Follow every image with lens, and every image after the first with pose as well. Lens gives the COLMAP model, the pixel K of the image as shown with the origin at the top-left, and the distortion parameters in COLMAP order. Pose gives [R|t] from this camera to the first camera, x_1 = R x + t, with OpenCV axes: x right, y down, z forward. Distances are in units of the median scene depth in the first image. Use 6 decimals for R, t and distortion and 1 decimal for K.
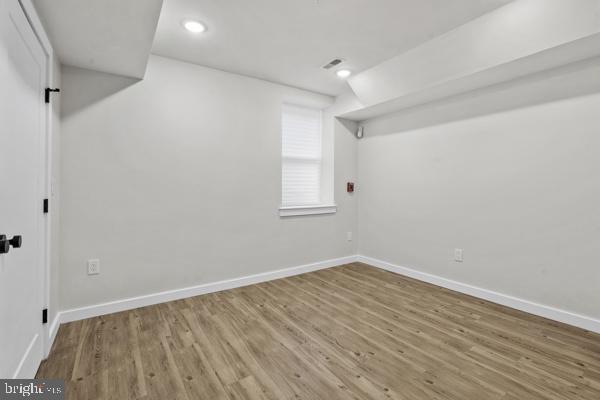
lens RADIAL K [[273.8, 0, 300.0], [0, 273.8, 200.0], [0, 0, 1]] dist [-0.001383, 0.000000]
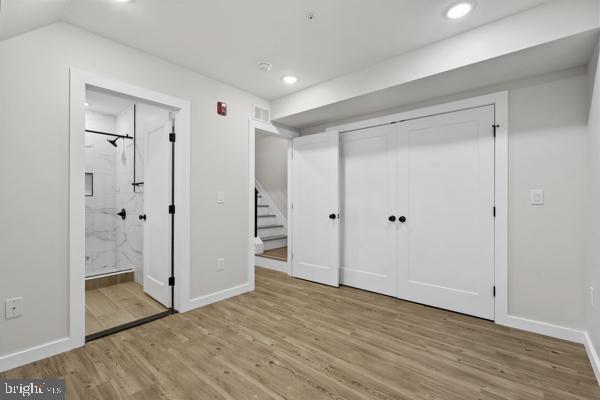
lens RADIAL K [[273.8, 0, 300.0], [0, 273.8, 200.0], [0, 0, 1]] dist [-0.001383, 0.000000]
pose [[-0.964714, 0.003187, -0.263282, 0.366072], [-0.007304, 0.999218, 0.038858, -0.083155], [0.263200, 0.039410, -0.963936, 1.940181]]
